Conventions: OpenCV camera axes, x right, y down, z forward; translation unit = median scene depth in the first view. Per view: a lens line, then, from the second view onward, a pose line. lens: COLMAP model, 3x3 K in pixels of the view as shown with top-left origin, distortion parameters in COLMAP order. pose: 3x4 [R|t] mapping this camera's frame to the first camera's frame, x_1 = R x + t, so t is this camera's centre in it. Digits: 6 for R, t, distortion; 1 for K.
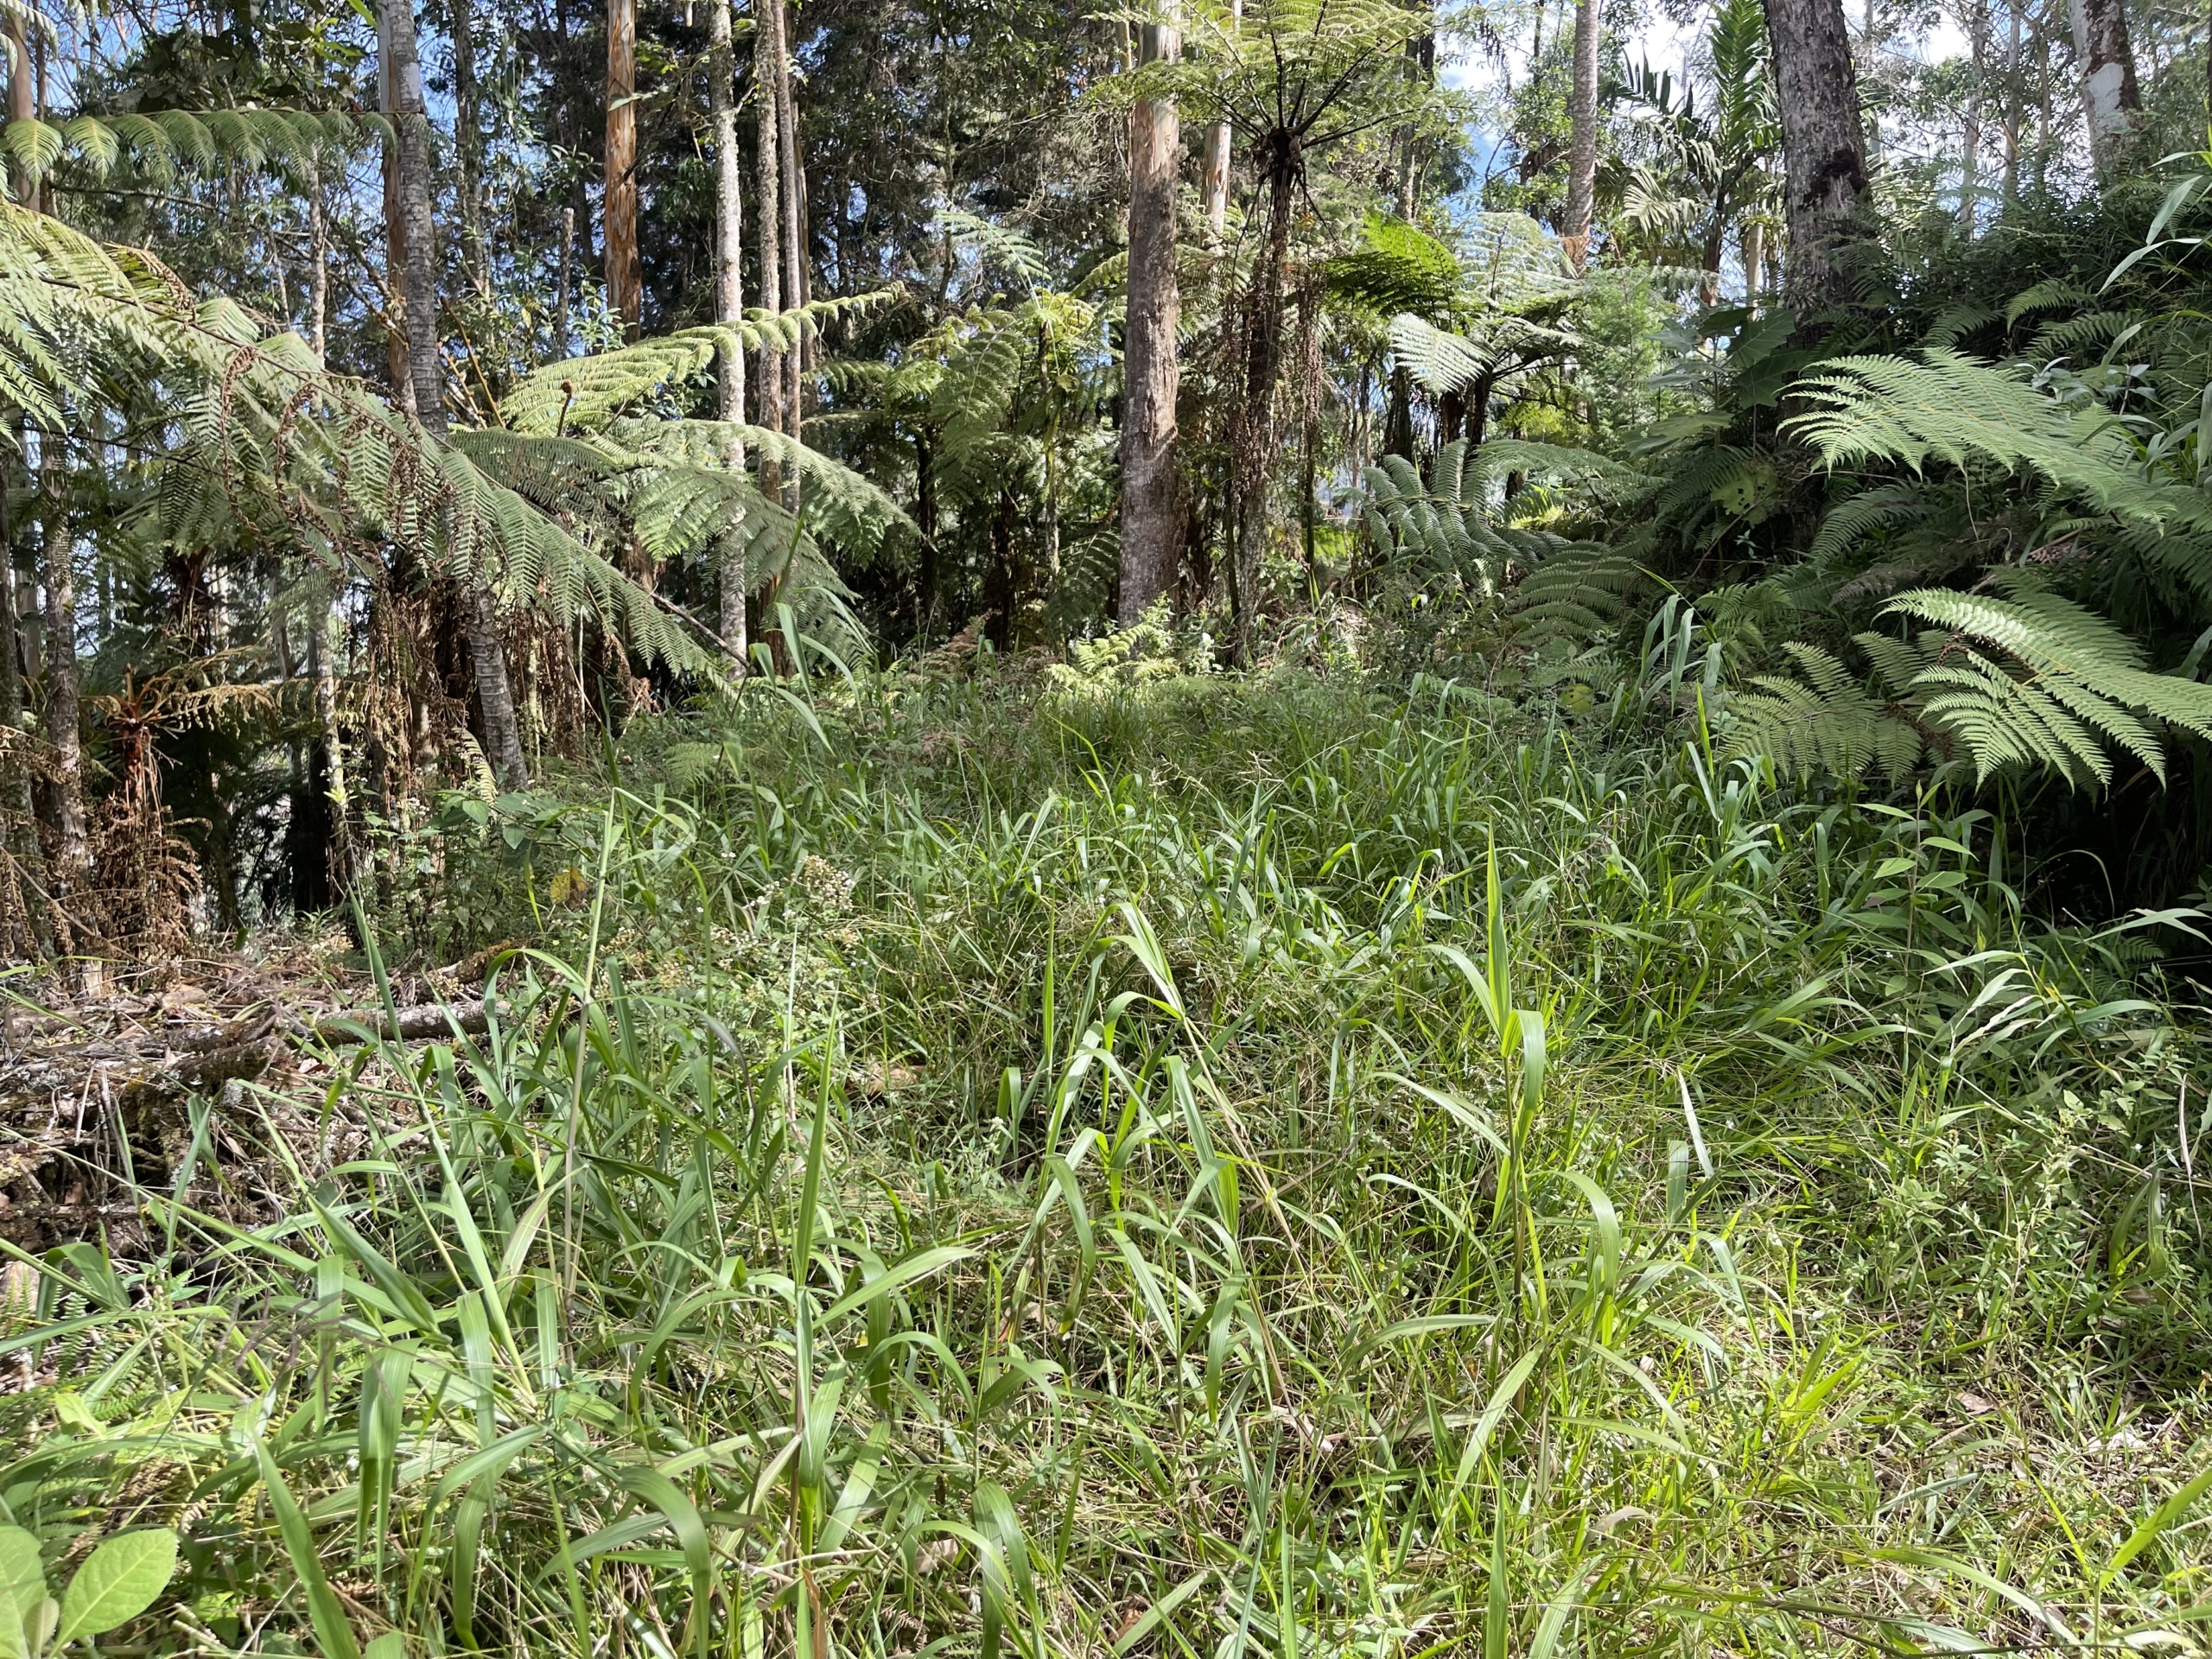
lens RADIAL K [[1663.6, 0, 1104.2], [0, 1663.6, 795.0], [0, 0, 1]] dist [0.057989, -0.085400]
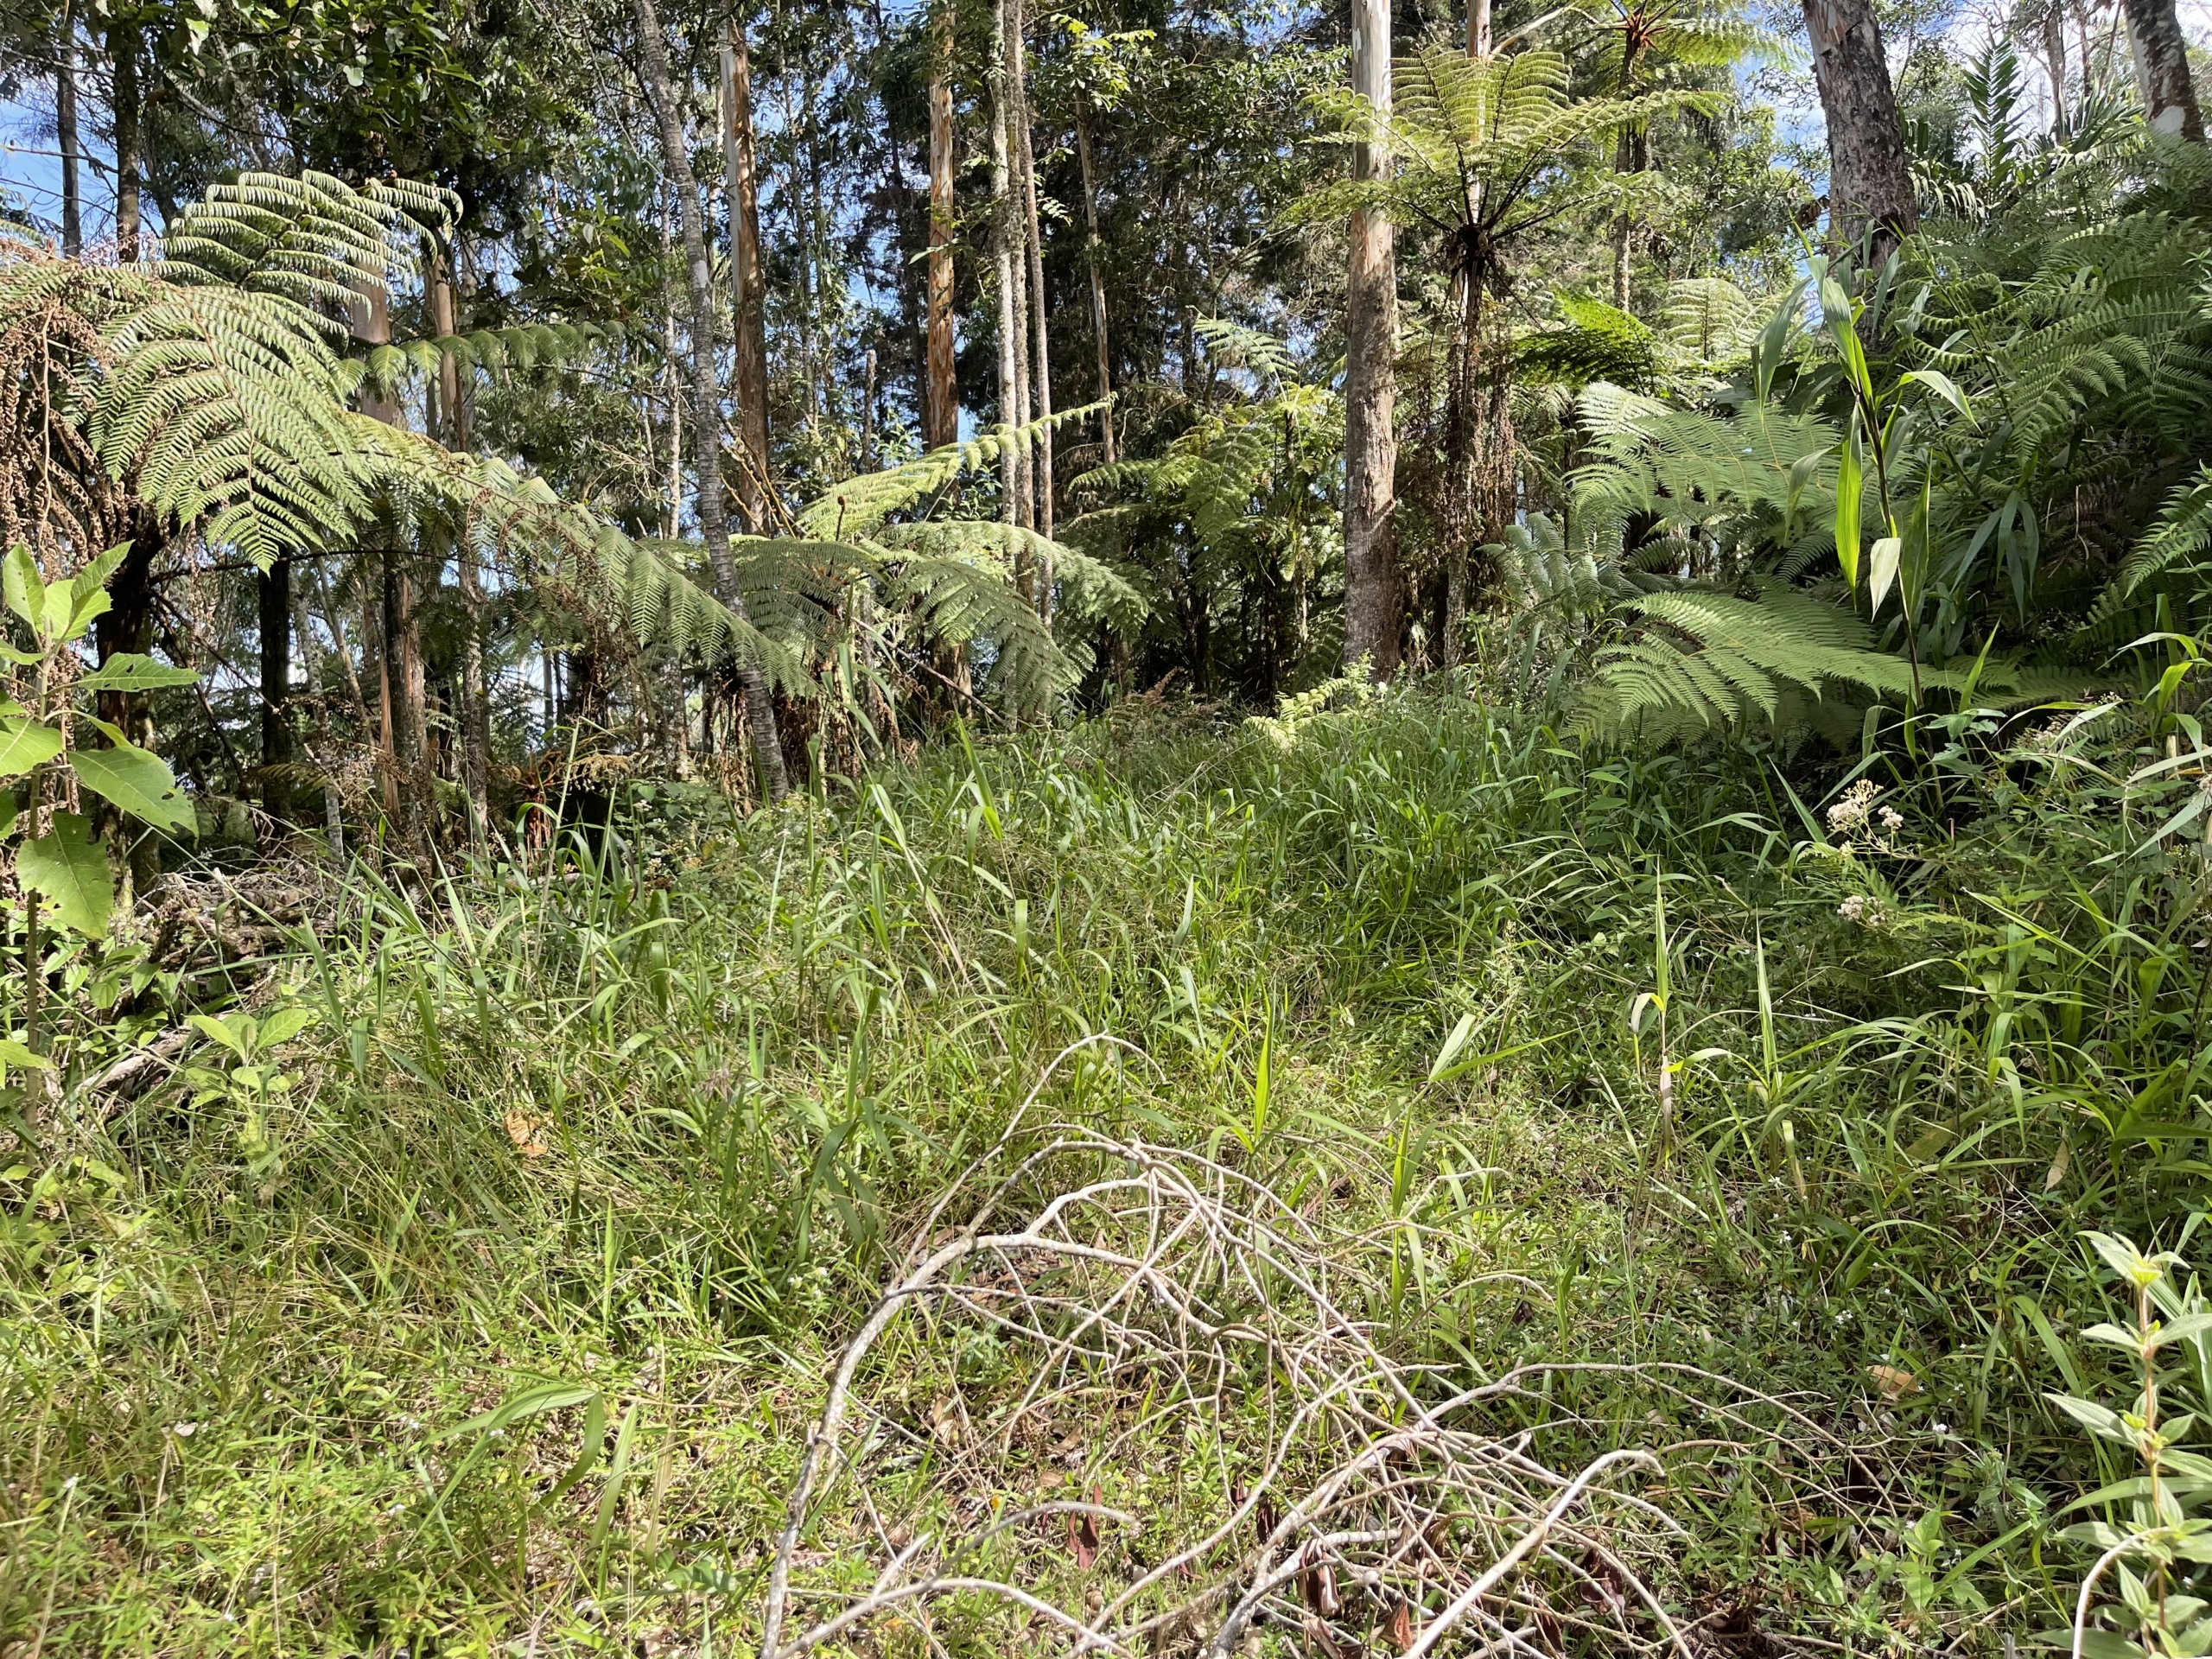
lens RADIAL K [[1663.6, 0, 1090.5], [0, 1663.6, 808.6], [0, 0, 1]] dist [0.057989, -0.085400]
pose [[0.972709, -0.019908, -0.231172, 0.102959], [0.009723, 0.998934, -0.045116, 0.029253], [0.231823, 0.041637, 0.971866, -0.102393]]
